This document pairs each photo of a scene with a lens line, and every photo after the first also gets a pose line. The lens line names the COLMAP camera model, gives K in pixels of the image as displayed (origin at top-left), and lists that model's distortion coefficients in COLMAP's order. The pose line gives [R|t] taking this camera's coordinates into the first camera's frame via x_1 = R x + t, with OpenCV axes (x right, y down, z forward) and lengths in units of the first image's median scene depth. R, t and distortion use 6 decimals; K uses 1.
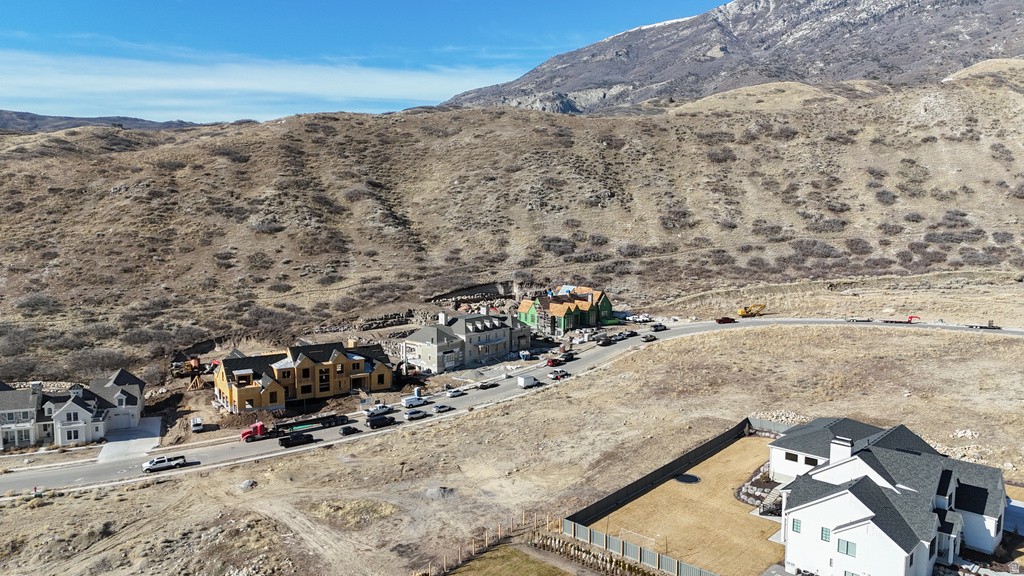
lens RADIAL K [[739.5, 0, 515.1], [0, 739.5, 310.9], [0, 0, 1]] dist [0.084542, -0.086143]
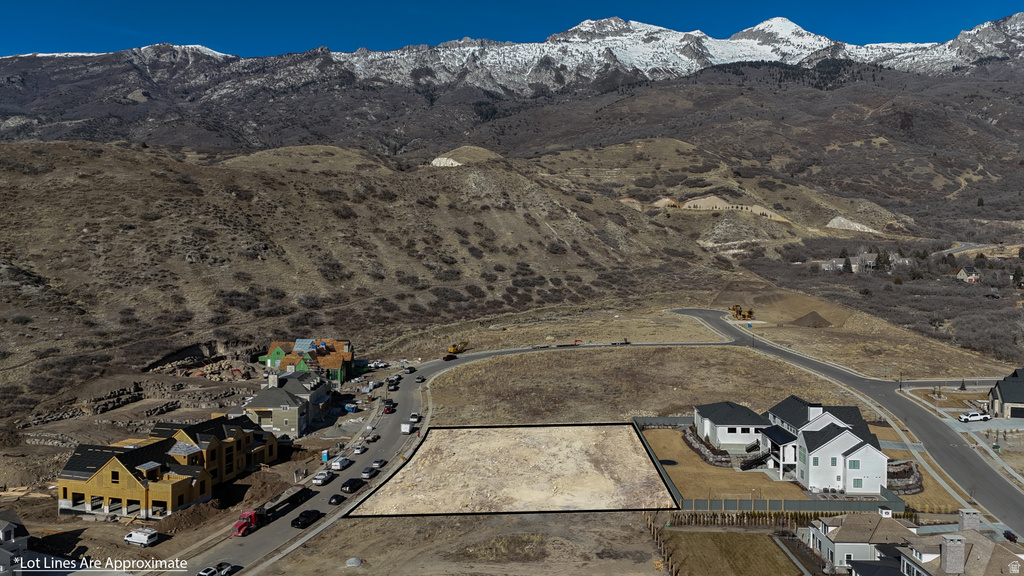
lens RADIAL K [[739.5, 0, 515.1], [0, 739.5, 310.9], [0, 0, 1]] dist [0.084542, -0.086143]
pose [[0.736575, -0.051363, 0.674402, -0.285597], [0.097421, 0.994771, -0.030640, -0.010310], [-0.669302, 0.088270, 0.737728, 0.059346]]
